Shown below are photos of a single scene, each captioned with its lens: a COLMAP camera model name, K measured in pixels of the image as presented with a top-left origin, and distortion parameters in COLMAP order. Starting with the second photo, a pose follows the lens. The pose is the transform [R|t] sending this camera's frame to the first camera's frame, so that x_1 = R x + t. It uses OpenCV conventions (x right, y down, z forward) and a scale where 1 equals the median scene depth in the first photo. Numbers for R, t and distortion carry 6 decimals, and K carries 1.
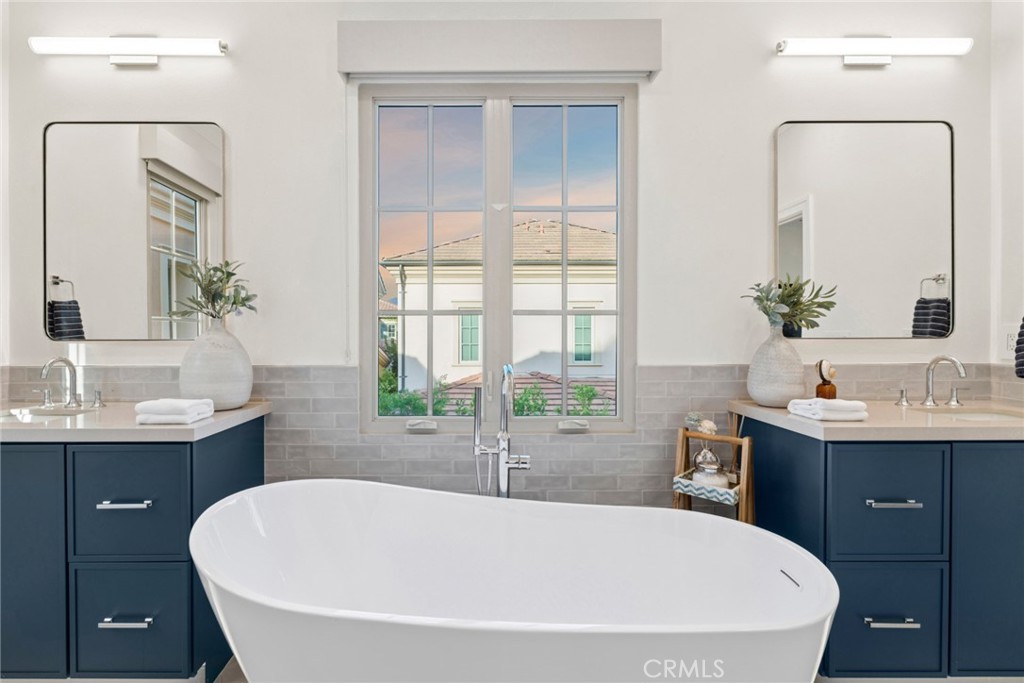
lens RADIAL K [[472.4, 0, 506.5], [0, 472.4, 342.8], [0, 0, 1]] dist [0.004073, -0.002030]
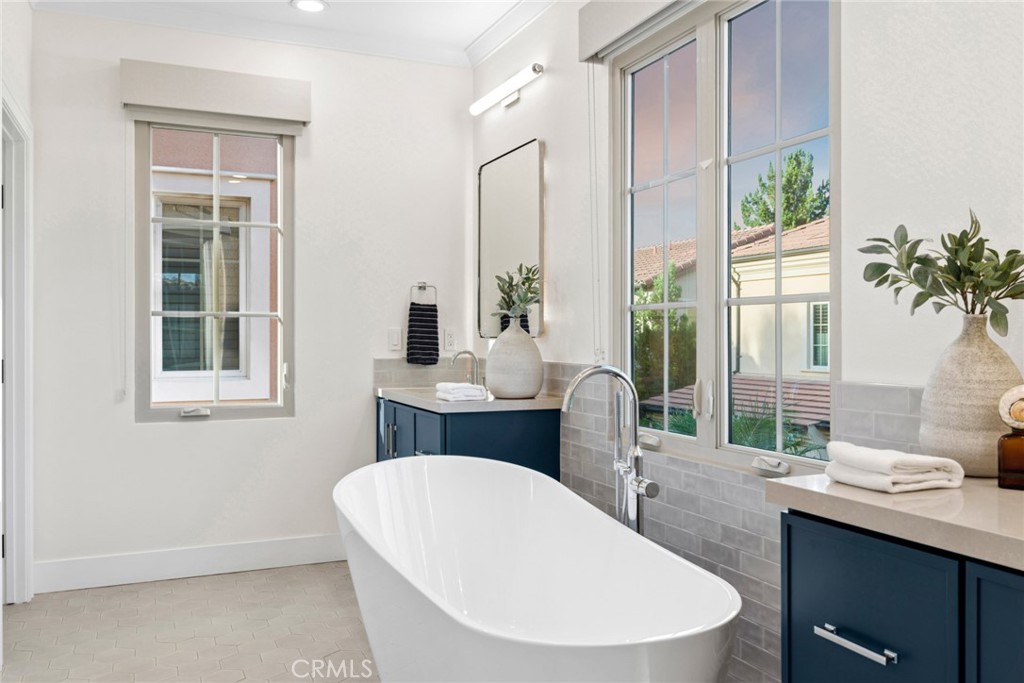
lens RADIAL K [[836.5, 0, 509.9], [0, 836.5, 341.4], [0, 0, 1]] dist [0.003744, -0.002254]
pose [[0.390449, 0.008067, -0.920589, 1.112347], [-0.011316, 0.999928, 0.003963, -0.003510], [0.920555, 0.008870, 0.390512, 0.188044]]
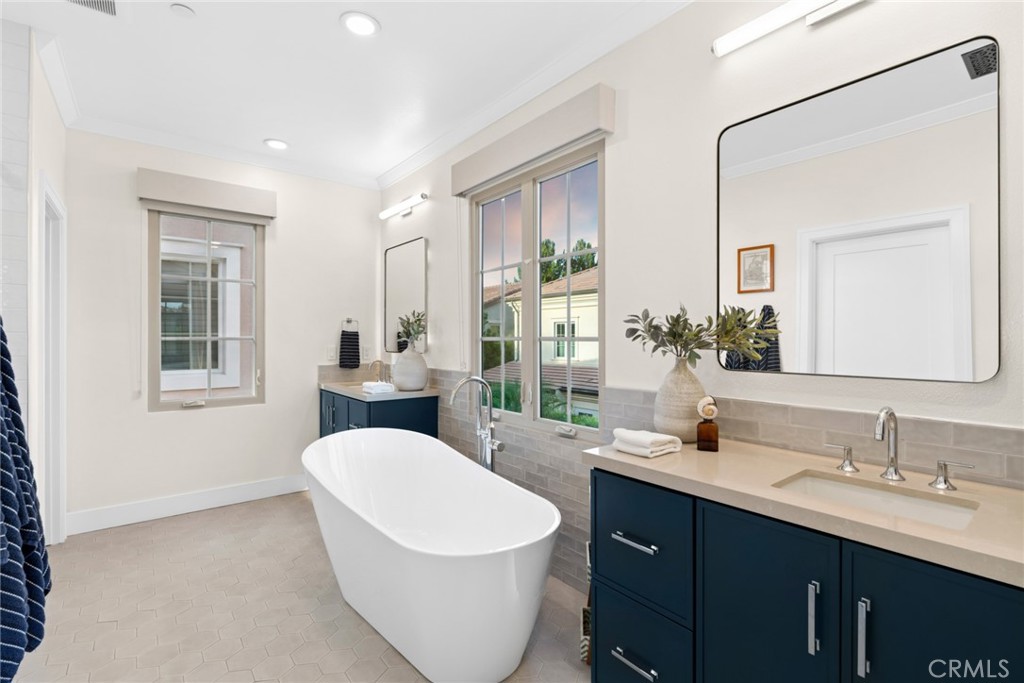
lens RADIAL K [[472.4, 0, 510.6], [0, 472.4, 340.2], [0, 0, 1]] dist [0.004073, -0.002030]
pose [[0.613376, 0.005919, -0.789769, 1.037691], [-0.010534, 0.999944, -0.000687, -0.059124], [0.789720, 0.008741, 0.613405, 0.130942]]
